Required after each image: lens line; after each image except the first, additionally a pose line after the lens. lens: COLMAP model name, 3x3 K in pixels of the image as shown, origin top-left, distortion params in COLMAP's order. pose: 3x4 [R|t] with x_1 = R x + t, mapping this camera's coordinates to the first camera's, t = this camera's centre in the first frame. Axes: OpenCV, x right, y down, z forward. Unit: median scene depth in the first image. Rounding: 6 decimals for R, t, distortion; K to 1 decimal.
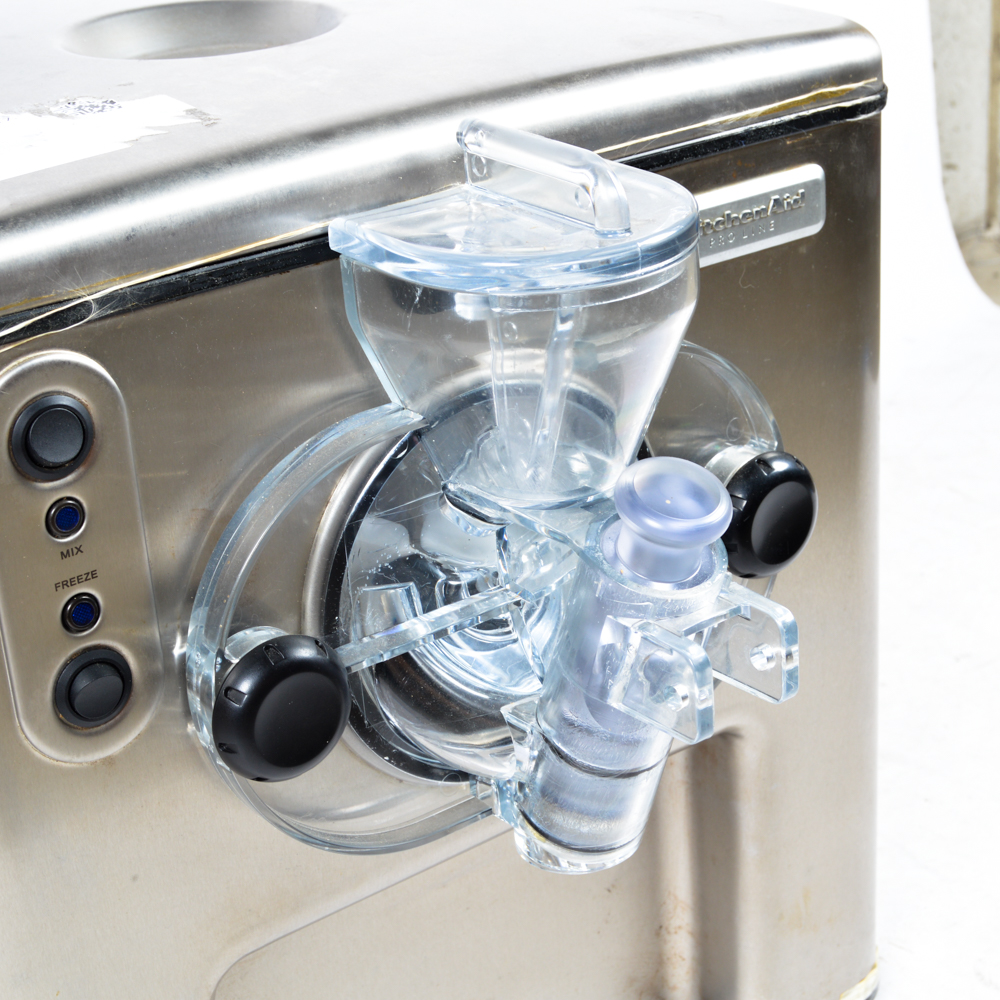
lens RADIAL K [[2007.3, 0, 496.5], [0, 2007.3, 501.9], [0, 0, 1]] dist [-0.075135, 0.000000]
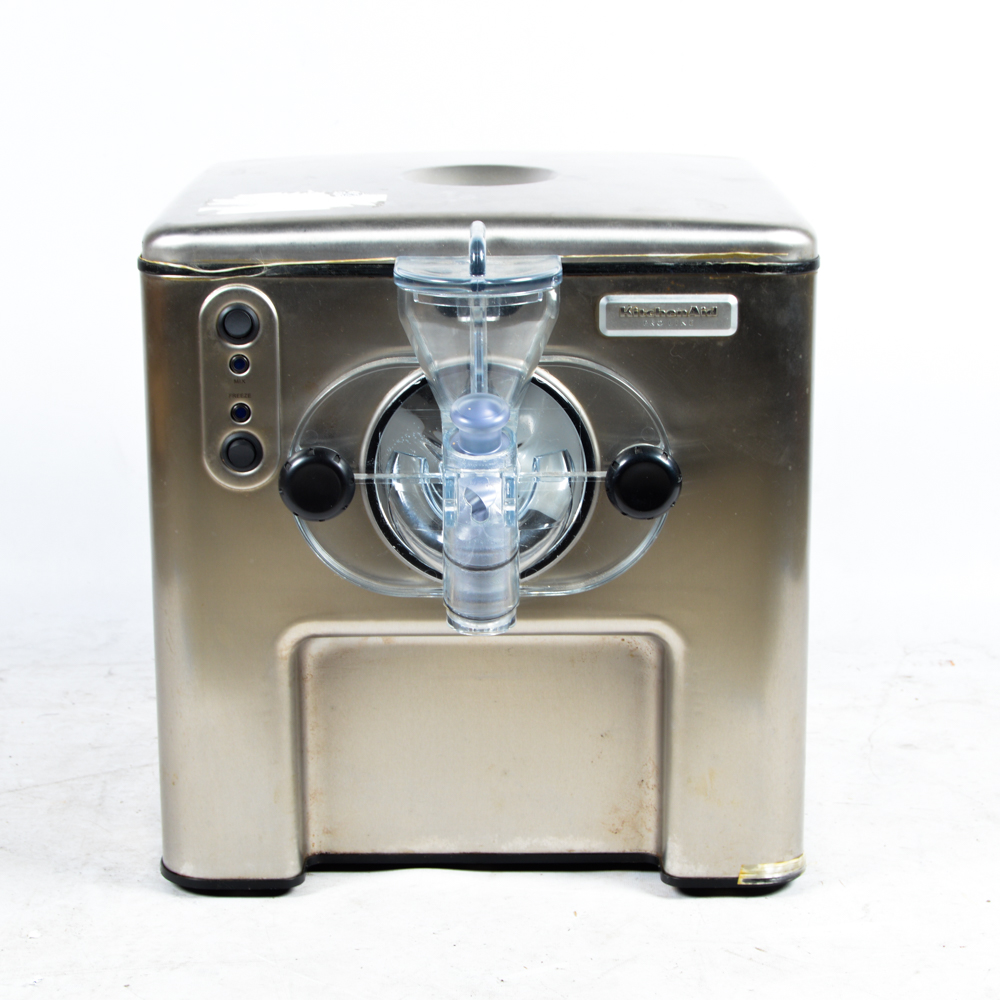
lens RADIAL K [[2568.7, 0, 496.6], [0, 2568.7, 499.5], [0, 0, 1]] dist [-0.057710, 0.000000]
pose [[0.802142, 0.192041, -0.565410, 1.560182], [-0.281550, 0.956650, -0.074507, 0.268748], [0.526591, 0.218957, 0.821438, -1.070372]]
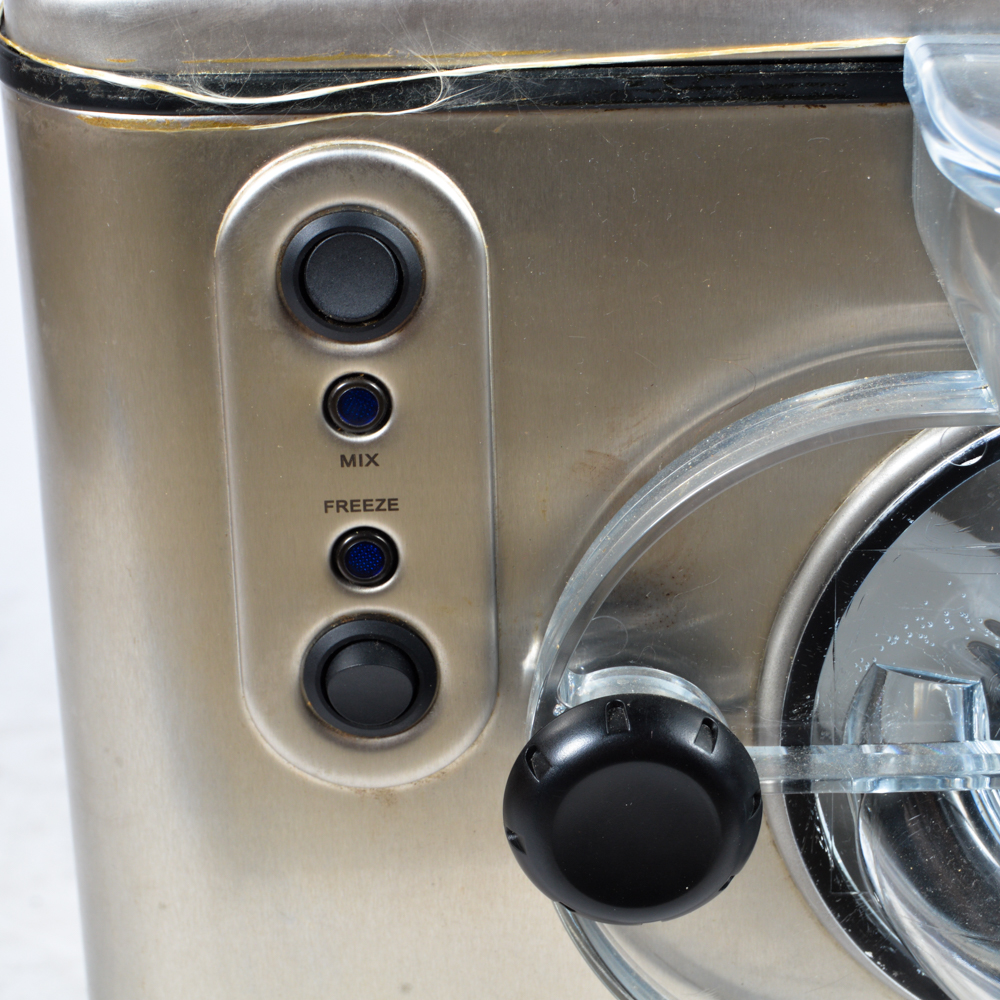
lens RADIAL K [[3216.1, 0, 501.0], [0, 3216.1, 500.4], [0, 0, 1]] dist [-0.043389, 0.000000]
pose [[0.809667, 0.284134, -0.513525, 0.341357], [-0.261719, 0.957977, 0.117400, -0.091638], [0.525302, 0.039344, 0.850006, 0.157932]]
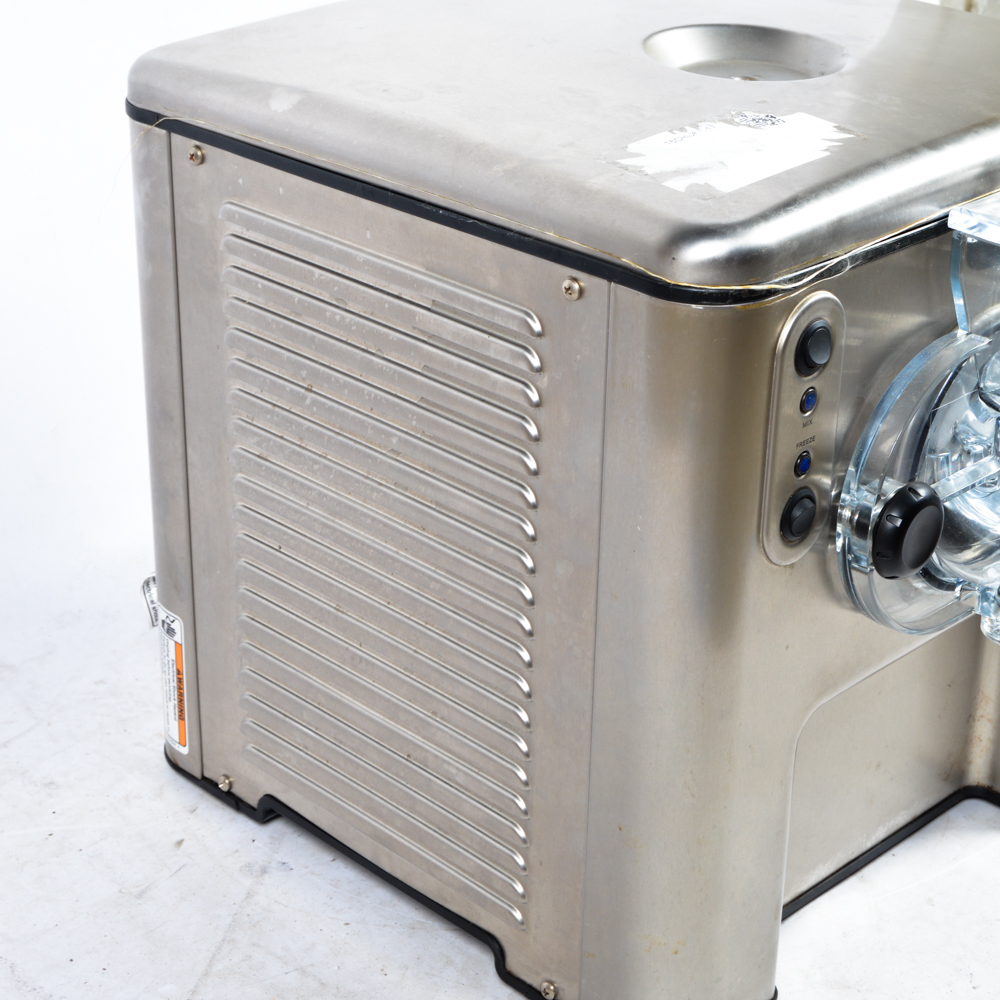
lens RADIAL K [[2110.7, 0, 500.5], [0, 2110.7, 501.6], [0, 0, 1]] dist [0.019427, 0.000000]
pose [[0.986298, 0.010990, 0.164607, -0.691592], [-0.016715, 0.999301, 0.033436, 0.034070], [-0.164124, -0.035729, 0.985792, -0.534768]]
